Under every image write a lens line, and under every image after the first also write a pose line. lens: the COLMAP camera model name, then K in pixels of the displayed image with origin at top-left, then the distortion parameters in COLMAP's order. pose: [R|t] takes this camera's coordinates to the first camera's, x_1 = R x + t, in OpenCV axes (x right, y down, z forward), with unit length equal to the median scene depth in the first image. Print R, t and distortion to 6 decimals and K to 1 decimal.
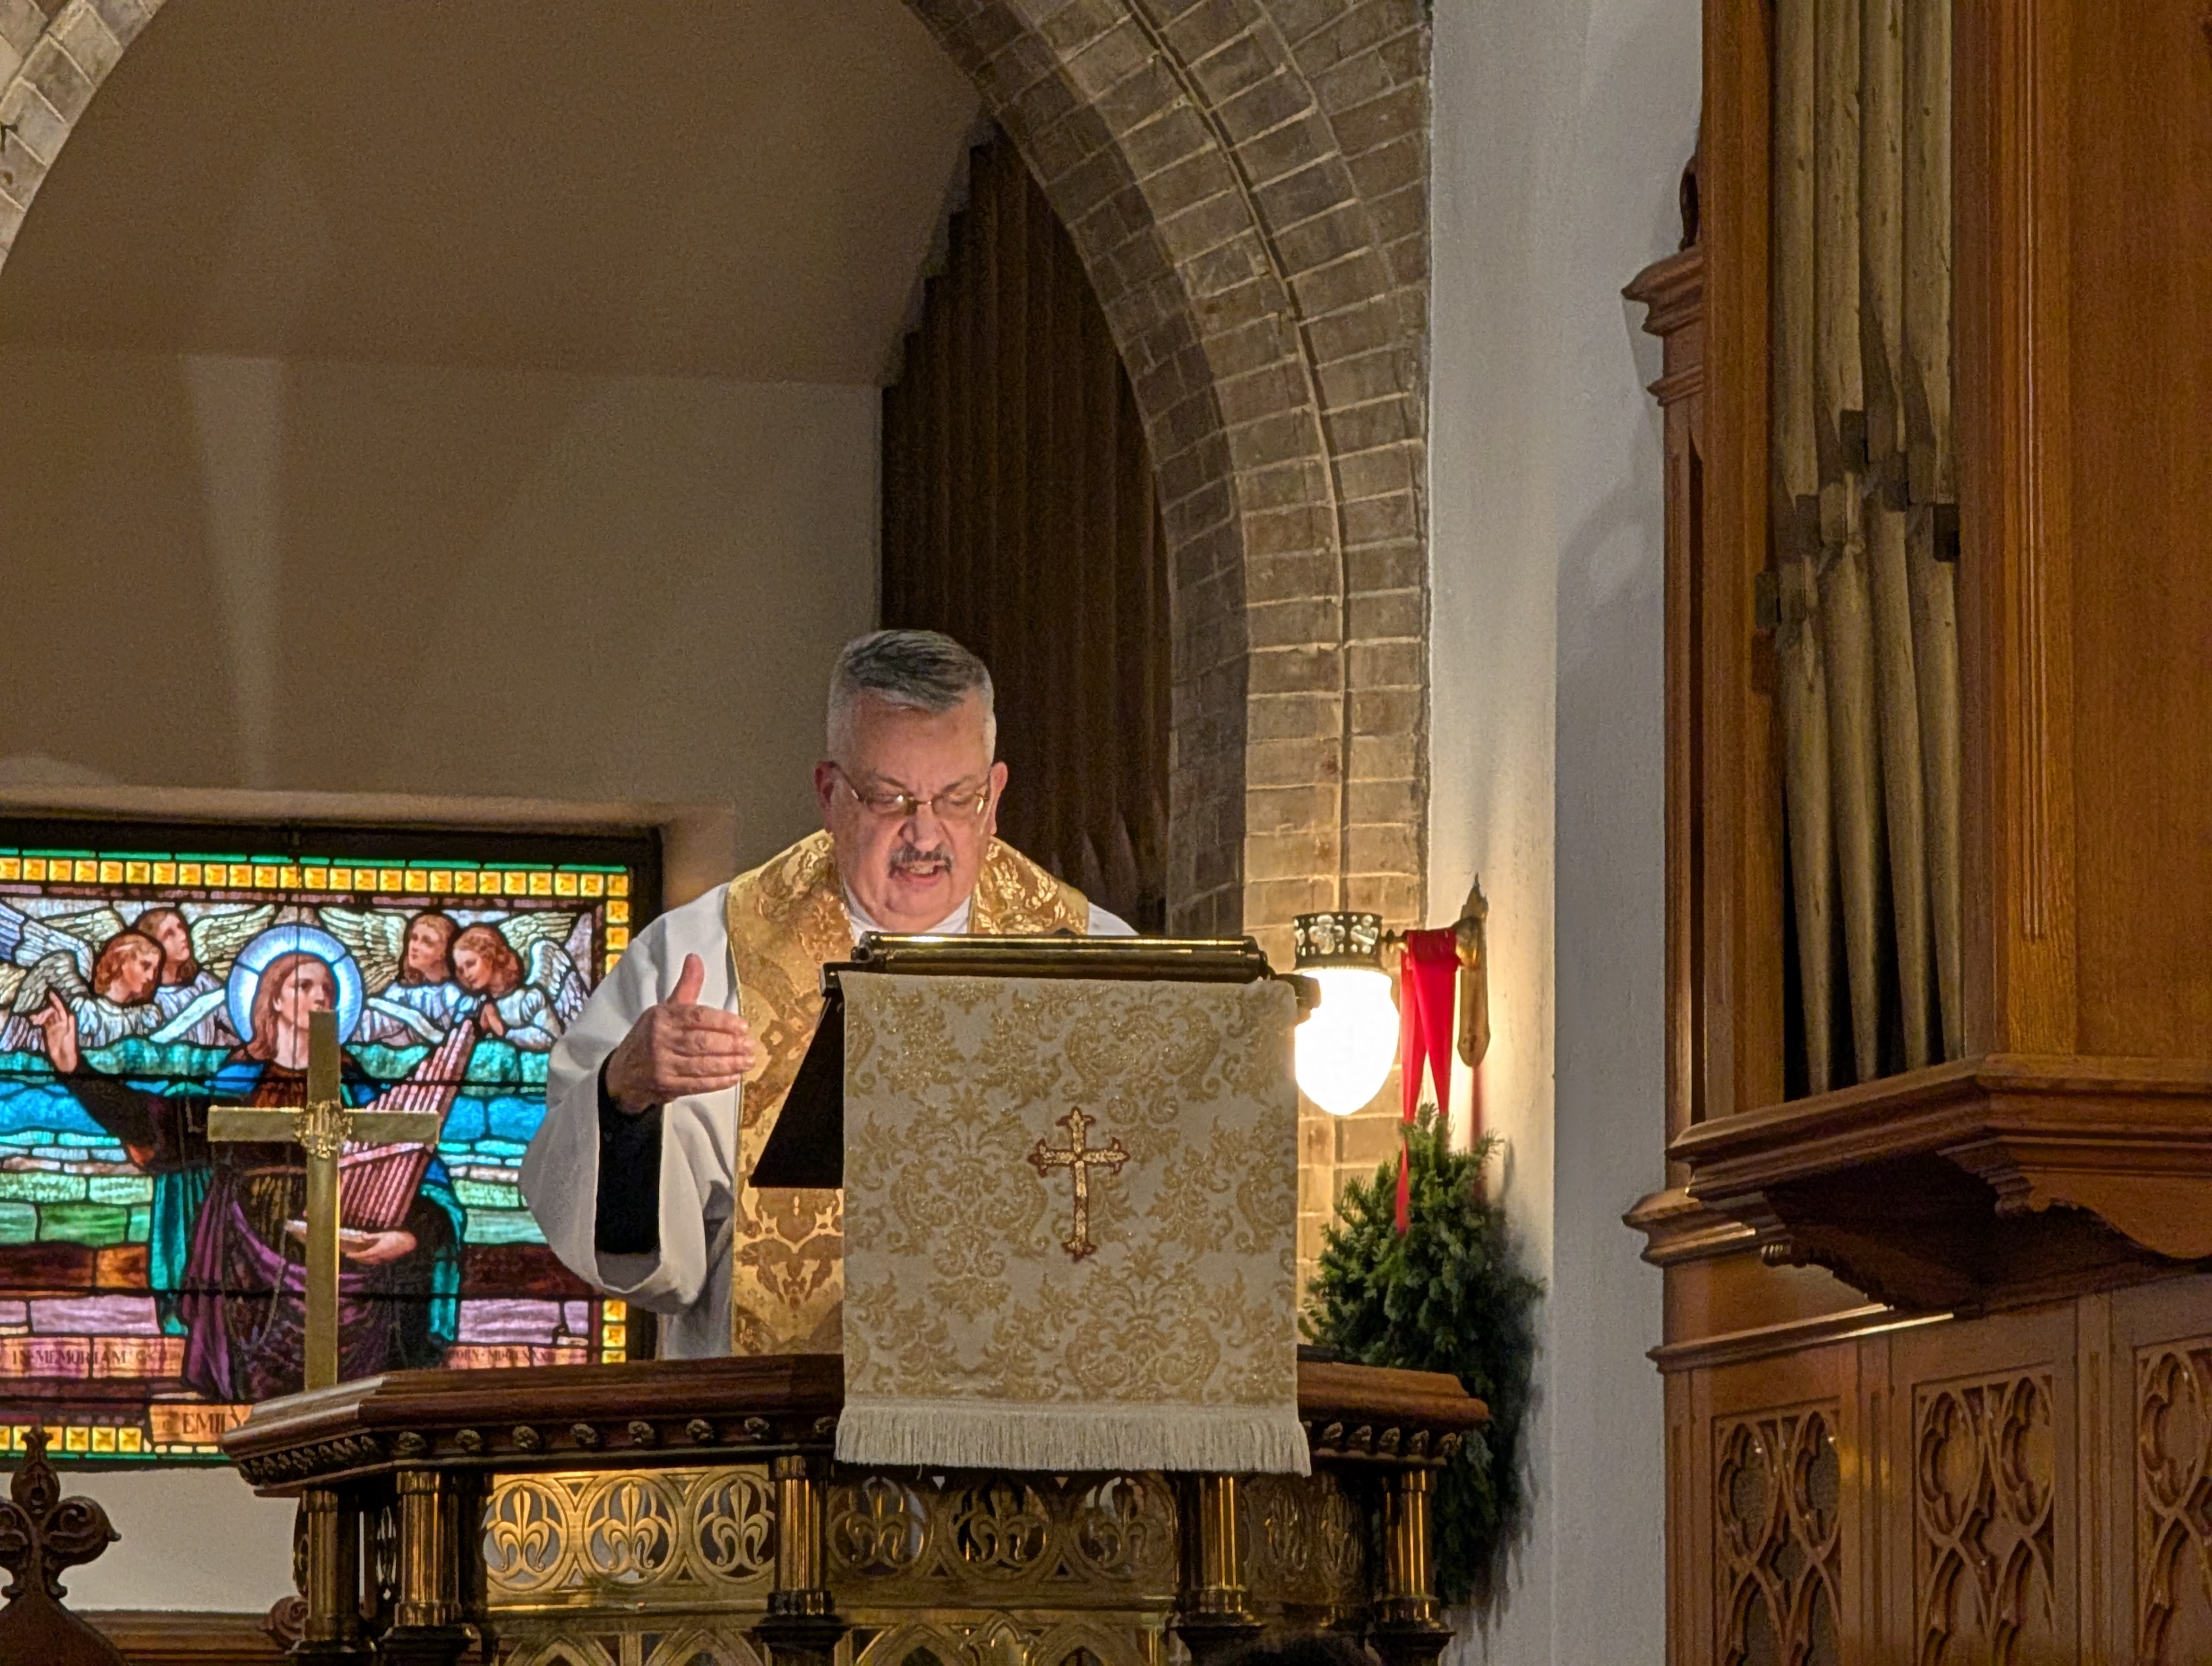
lens RADIAL K [[11622.7, 0, 1106.0], [0, 11622.7, 833.0], [0, 0, 1]] dist [0.185331, 4.349345]
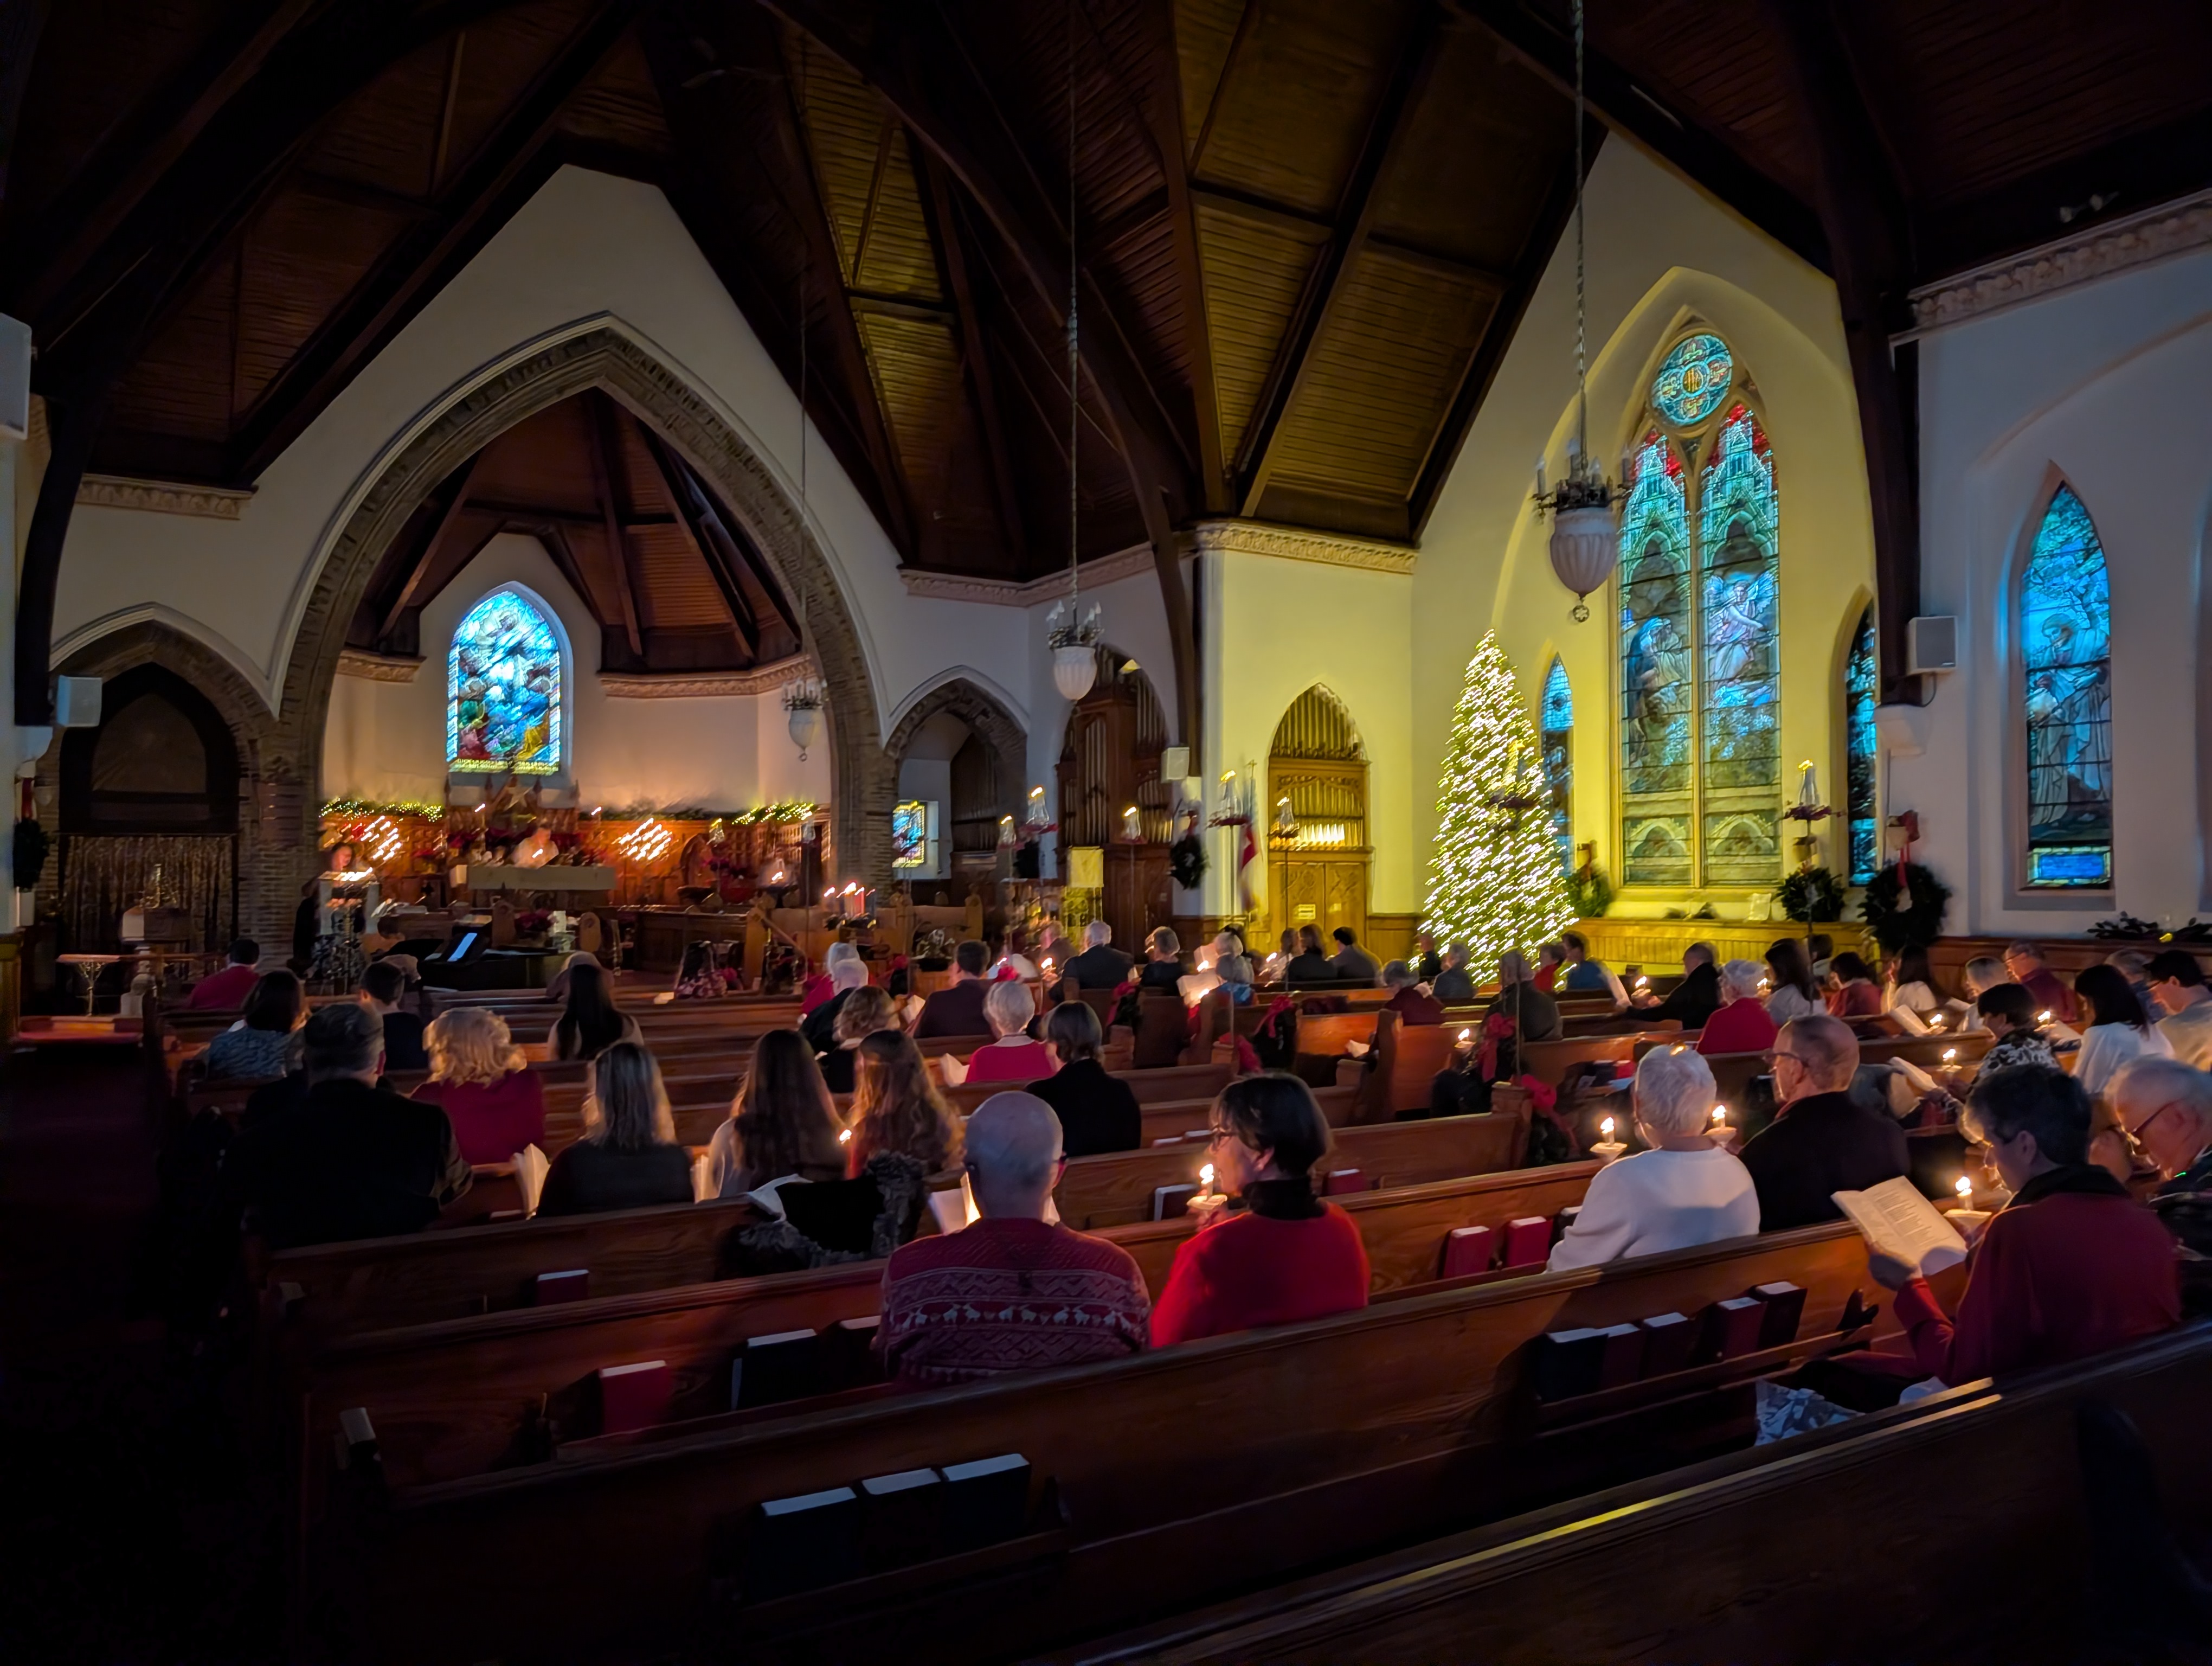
lens RADIAL K [[1564.4, 0, 1096.8], [0, 1564.4, 819.1], [0, 0, 1]] dist [0.086277, -0.164316]
pose [[0.965055, 0.007161, 0.261949, -0.299735], [-0.023272, 0.998019, 0.058453, -0.082628], [-0.261012, -0.062507, 0.963310, -0.440521]]
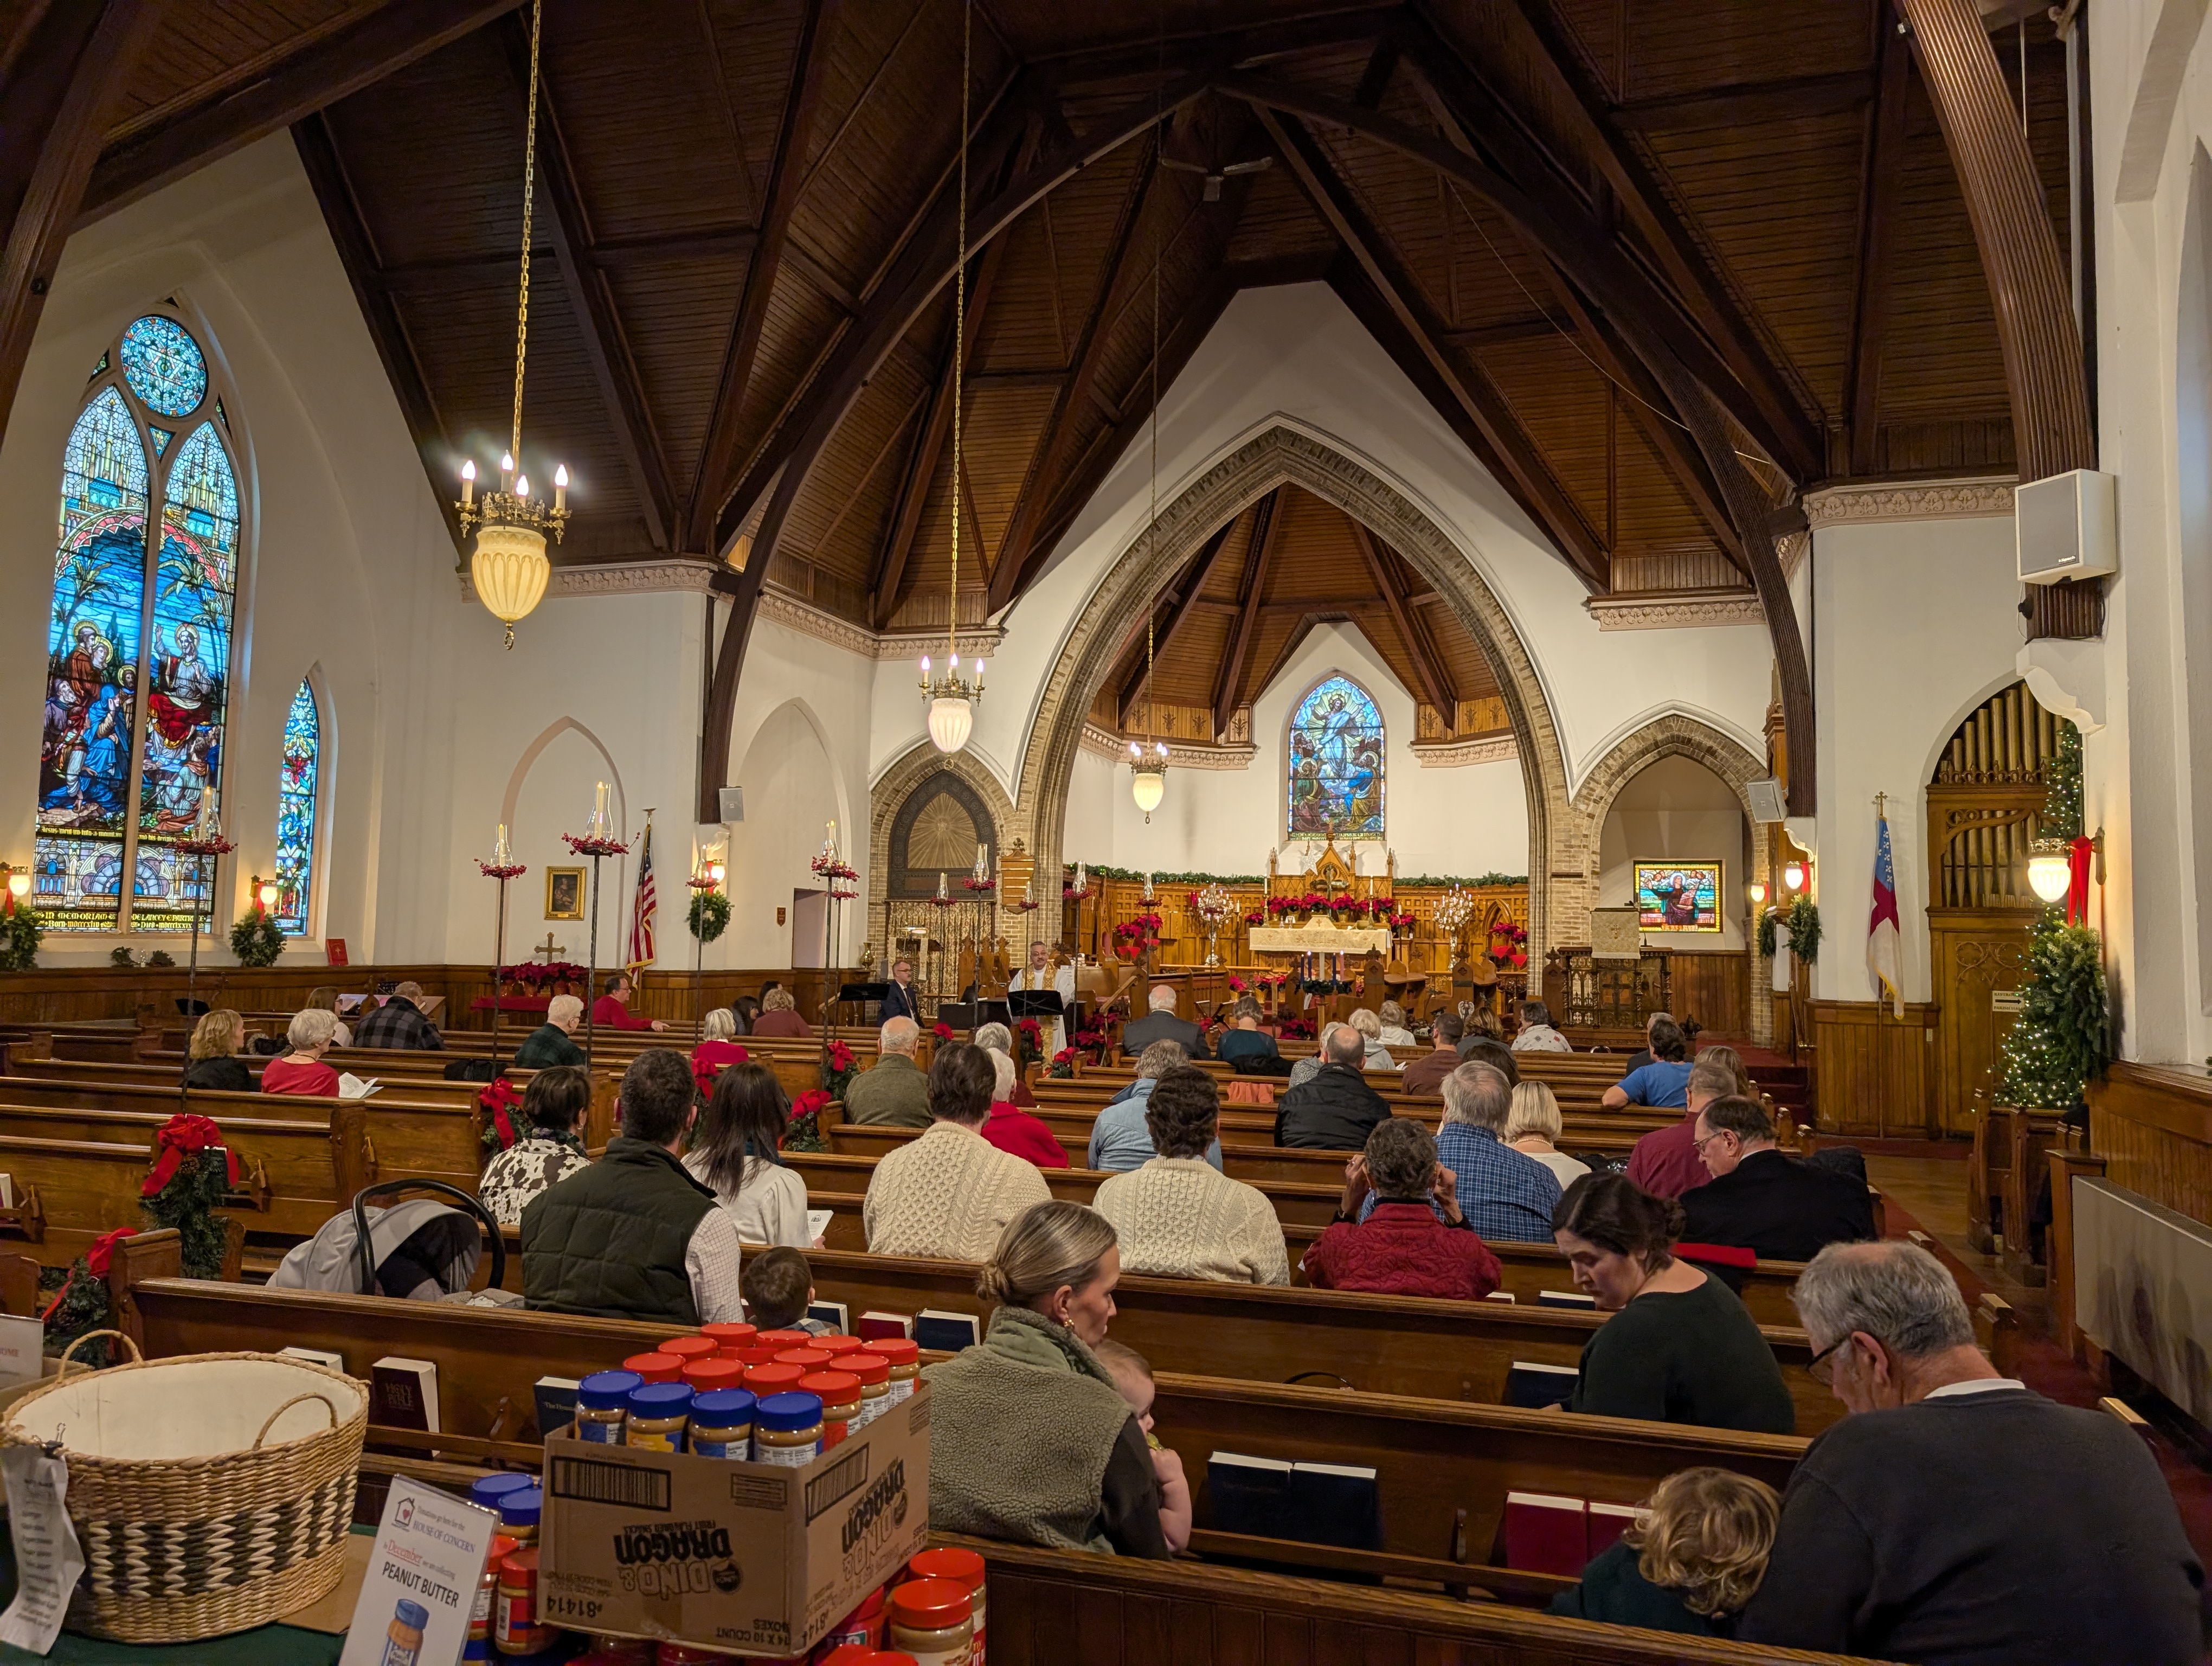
lens RADIAL K [[1564.4, 0, 1096.8], [0, 1564.4, 819.1], [0, 0, 1]] dist [0.086277, -0.164316]
pose [[0.824434, -0.032665, -0.565015, 0.291496], [0.042451, 0.999090, 0.004182, -0.066655], [0.564364, -0.027433, 0.825070, -0.304228]]
